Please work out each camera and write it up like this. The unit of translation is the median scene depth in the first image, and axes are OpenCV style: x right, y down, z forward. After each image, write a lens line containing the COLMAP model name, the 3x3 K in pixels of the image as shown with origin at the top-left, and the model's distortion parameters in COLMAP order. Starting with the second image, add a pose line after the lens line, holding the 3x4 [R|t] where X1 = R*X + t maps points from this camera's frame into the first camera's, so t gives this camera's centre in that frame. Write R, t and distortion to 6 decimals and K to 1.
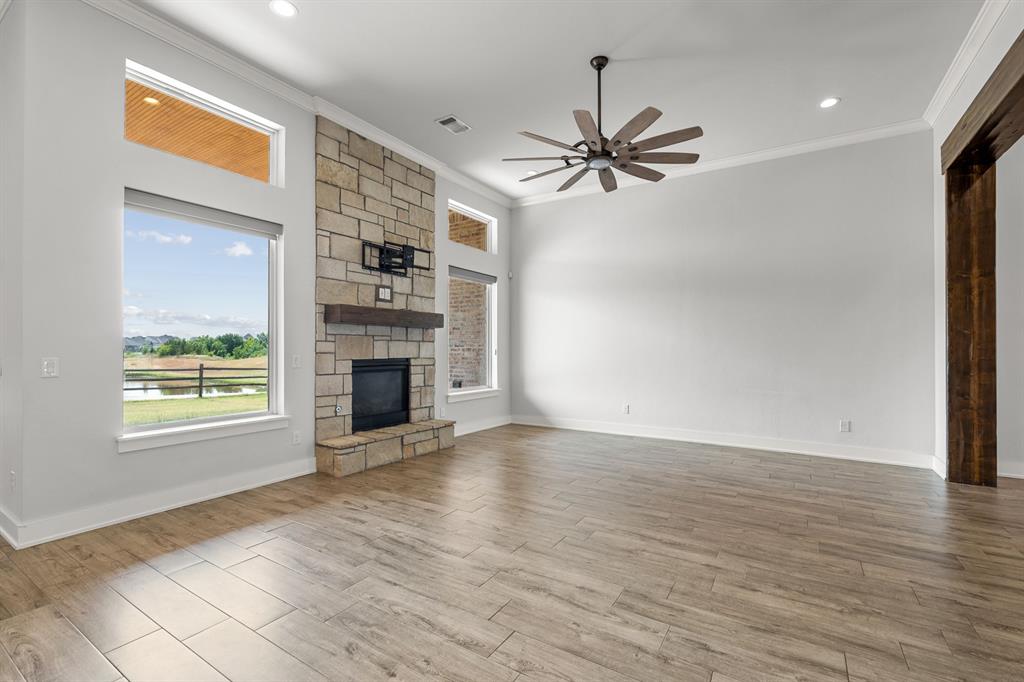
lens RADIAL K [[449.0, 0, 515.6], [0, 449.0, 343.8], [0, 0, 1]] dist [-0.001042, 0.000662]
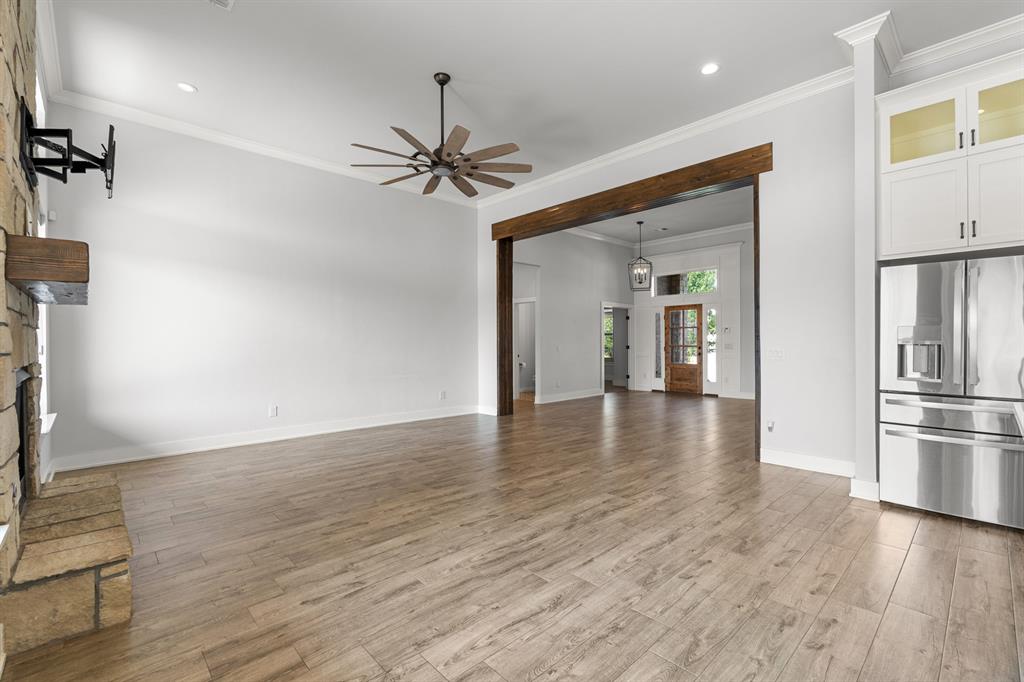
lens RADIAL K [[449.0, 0, 513.2], [0, 449.0, 343.1], [0, 0, 1]] dist [-0.001042, 0.000662]
pose [[0.255332, -0.005373, 0.966839, -1.108754], [-0.006924, 0.999949, 0.007386, 0.005758], [-0.966829, -0.008580, 0.255282, 0.744012]]
